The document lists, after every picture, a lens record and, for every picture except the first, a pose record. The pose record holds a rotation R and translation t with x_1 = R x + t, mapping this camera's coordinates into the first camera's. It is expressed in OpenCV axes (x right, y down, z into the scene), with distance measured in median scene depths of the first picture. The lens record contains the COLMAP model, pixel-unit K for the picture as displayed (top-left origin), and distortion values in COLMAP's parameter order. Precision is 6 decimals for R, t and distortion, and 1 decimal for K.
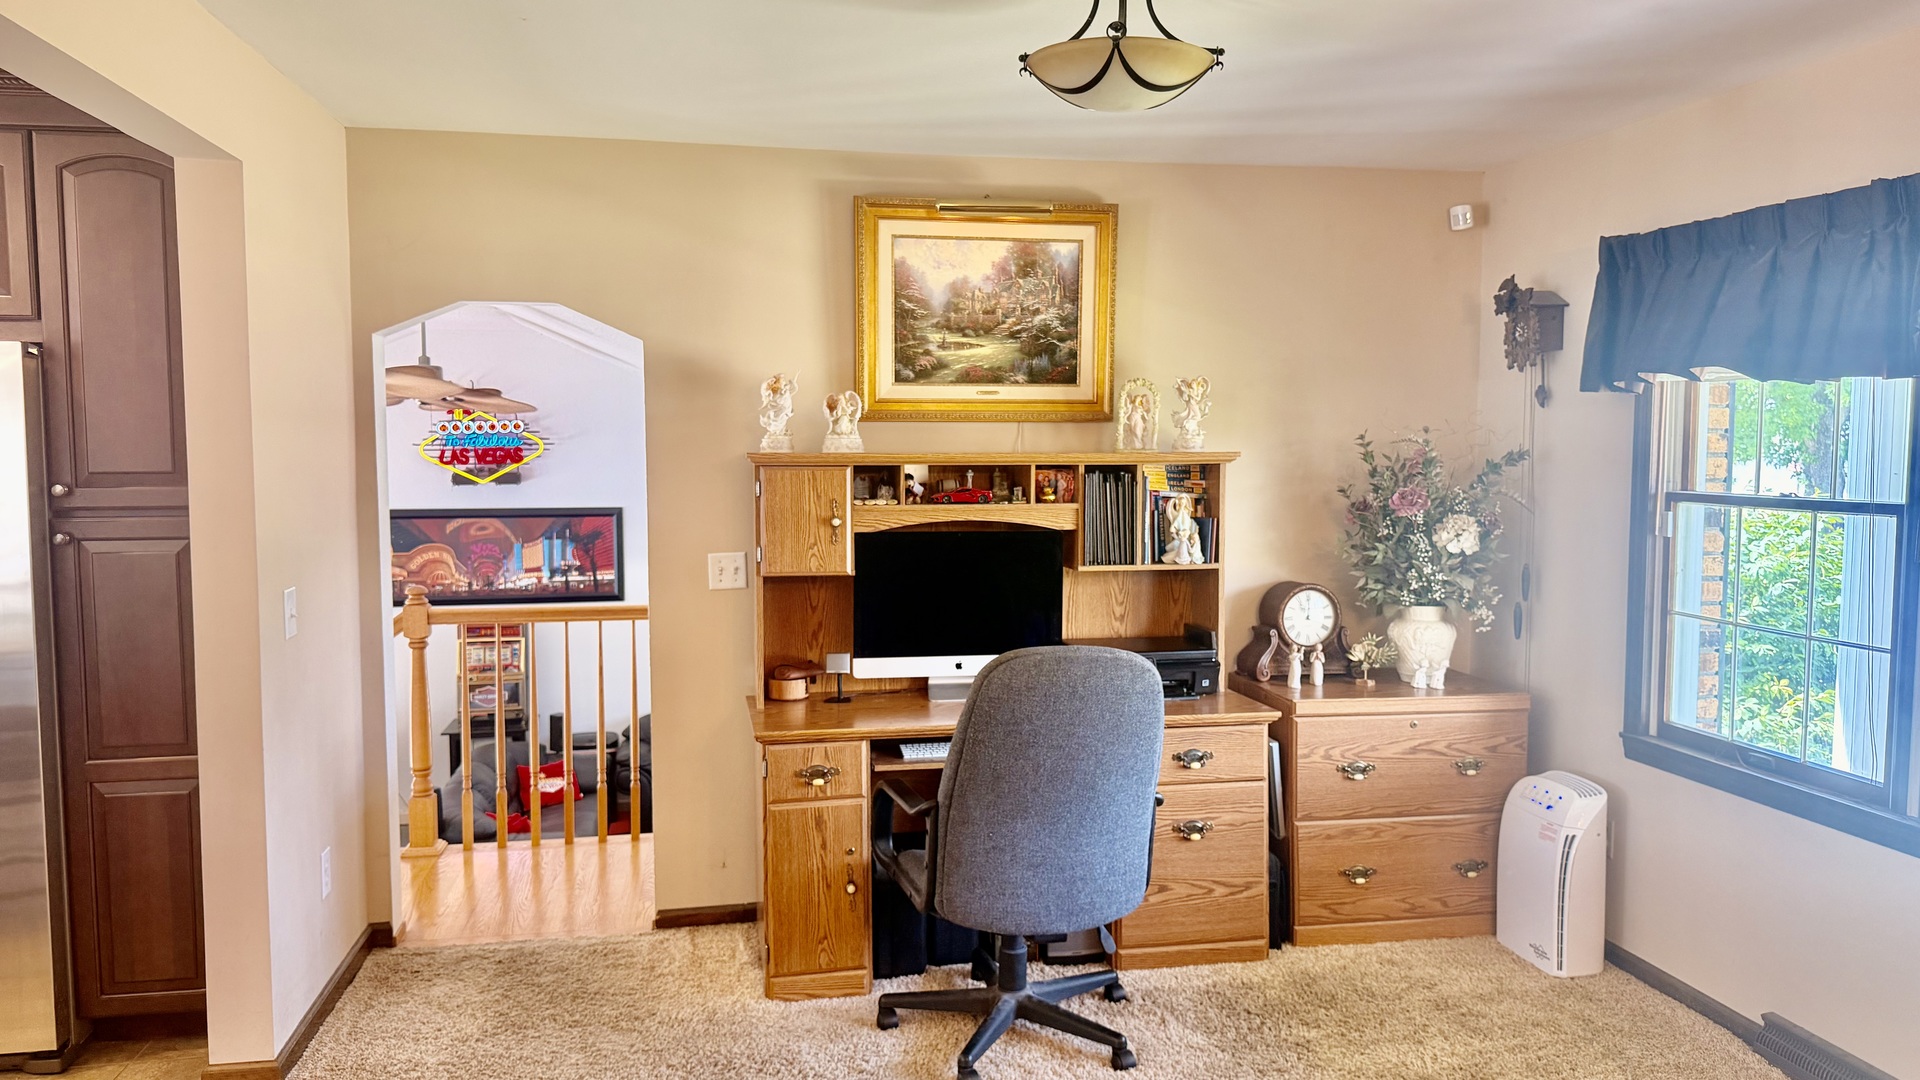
lens RADIAL K [[1346.8, 0, 994.7], [0, 1346.8, 539.9], [0, 0, 1]] dist [0.078798, -0.101701]
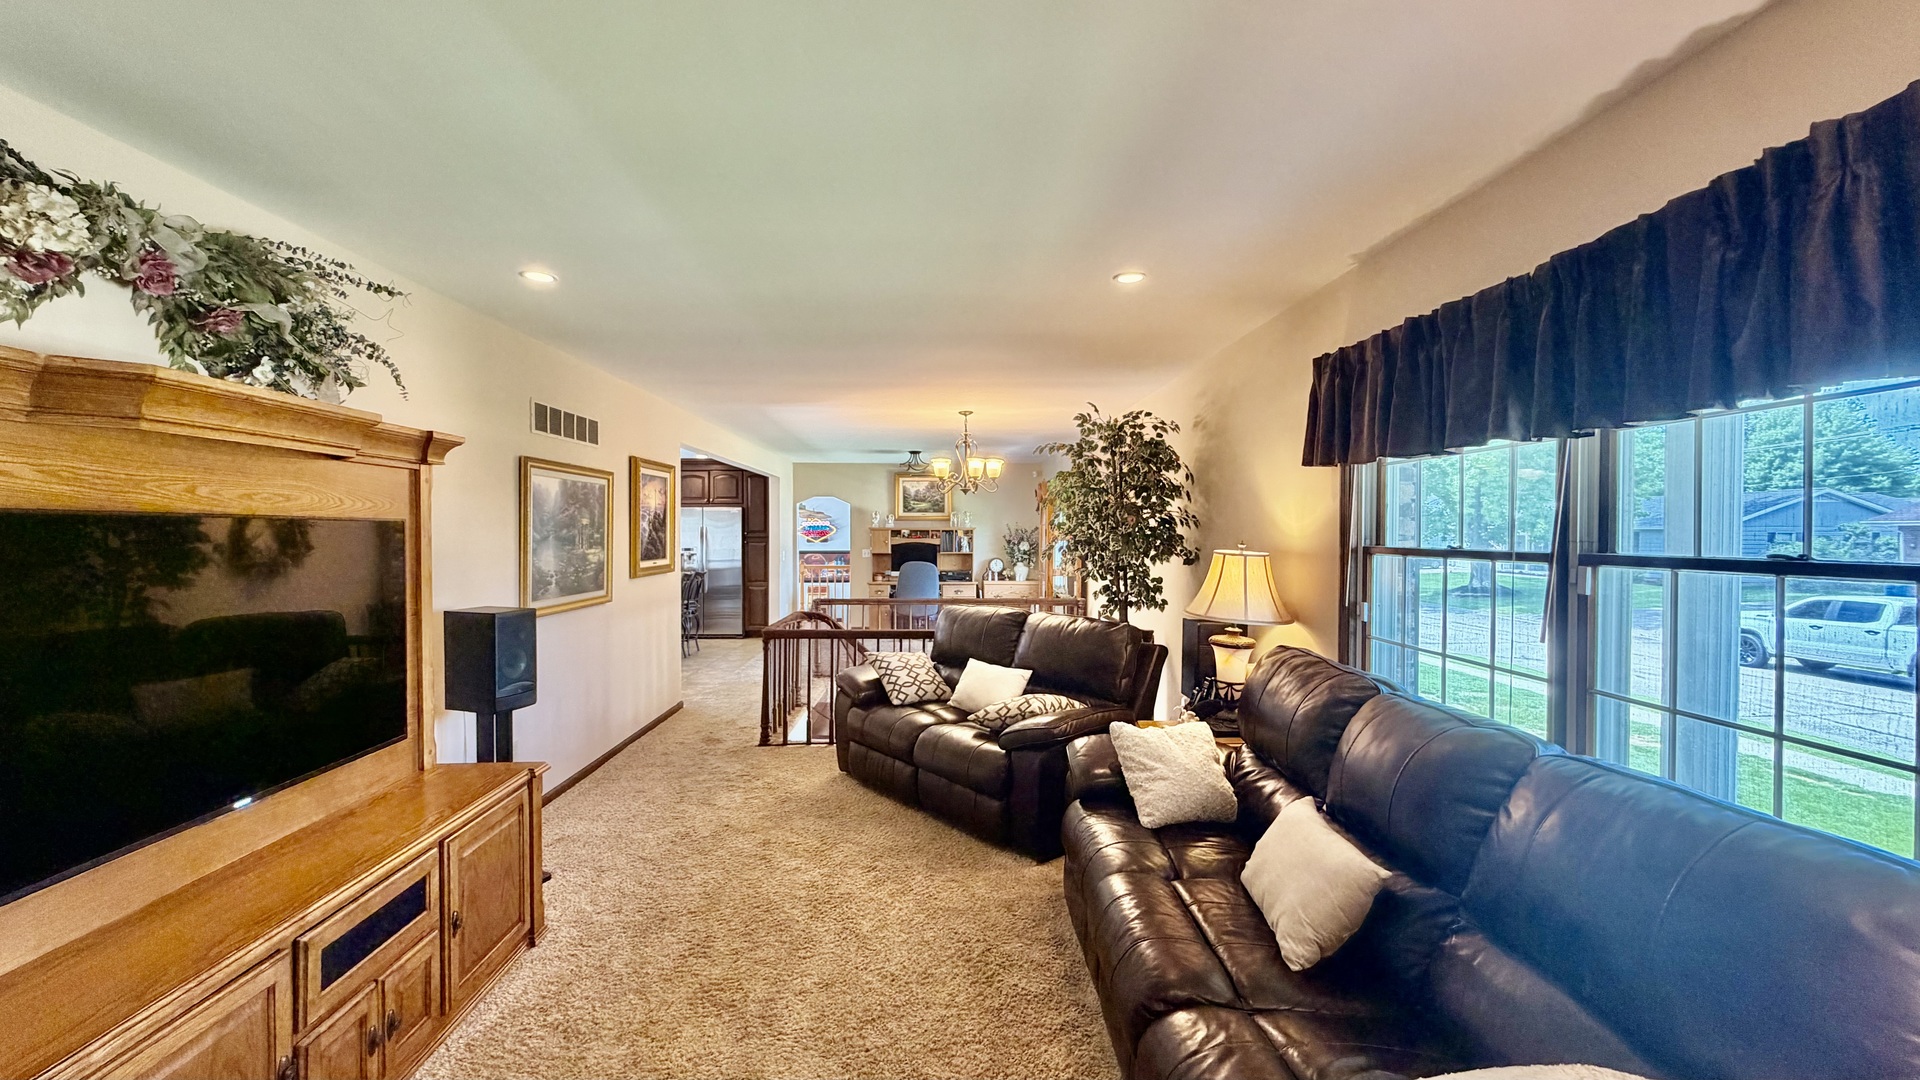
lens RADIAL K [[764.6, 0, 954.8], [0, 764.6, 538.3], [0, 0, 1]] dist [0.001934, -0.000508]
pose [[0.983604, 0.000700, -0.180341, 0.565987], [-0.011524, 0.998193, -0.058980, 0.122249], [0.179974, 0.060091, 0.981834, -1.507378]]
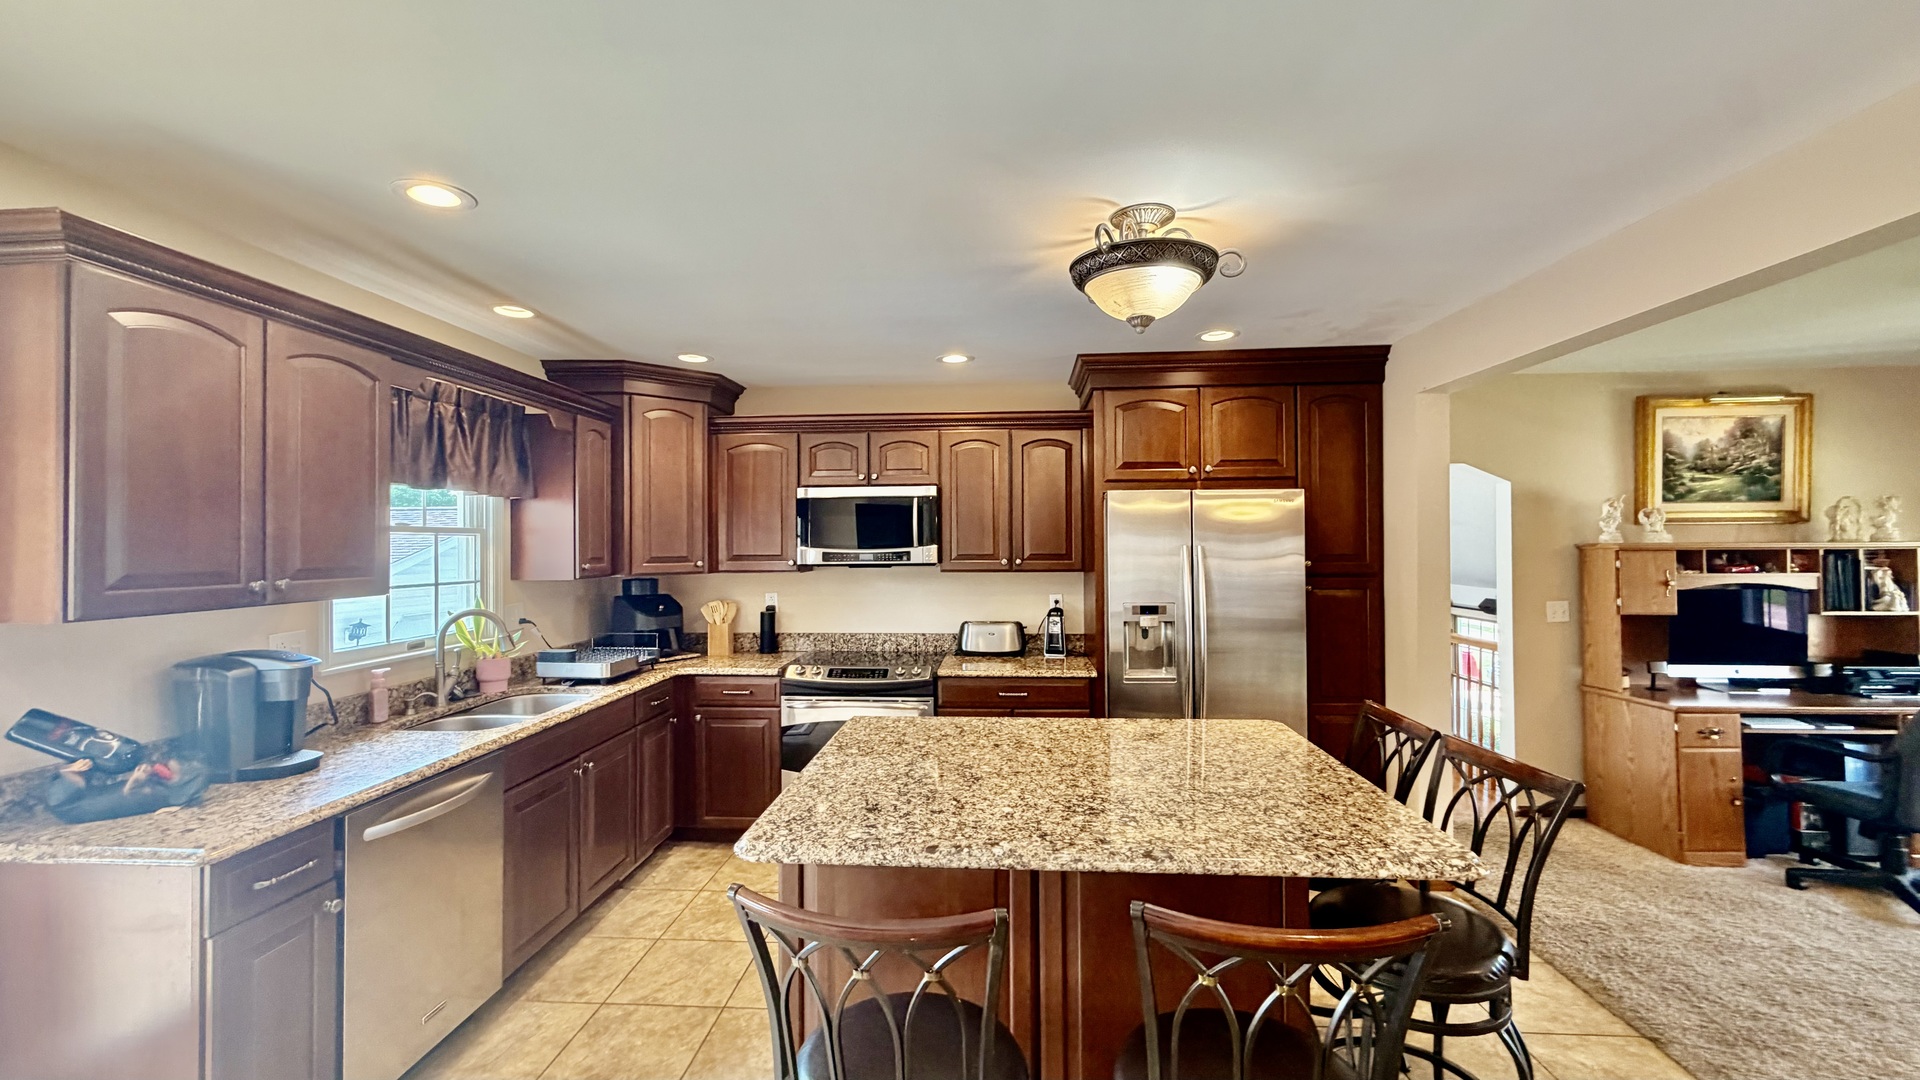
lens RADIAL K [[764.6, 0, 954.8], [0, 764.6, 538.3], [0, 0, 1]] dist [0.001934, -0.000508]
pose [[0.962672, -0.009070, -0.270519, -0.675356], [-0.012088, 0.997001, -0.076445, 0.014049], [0.270401, 0.076861, 0.959675, -0.168262]]
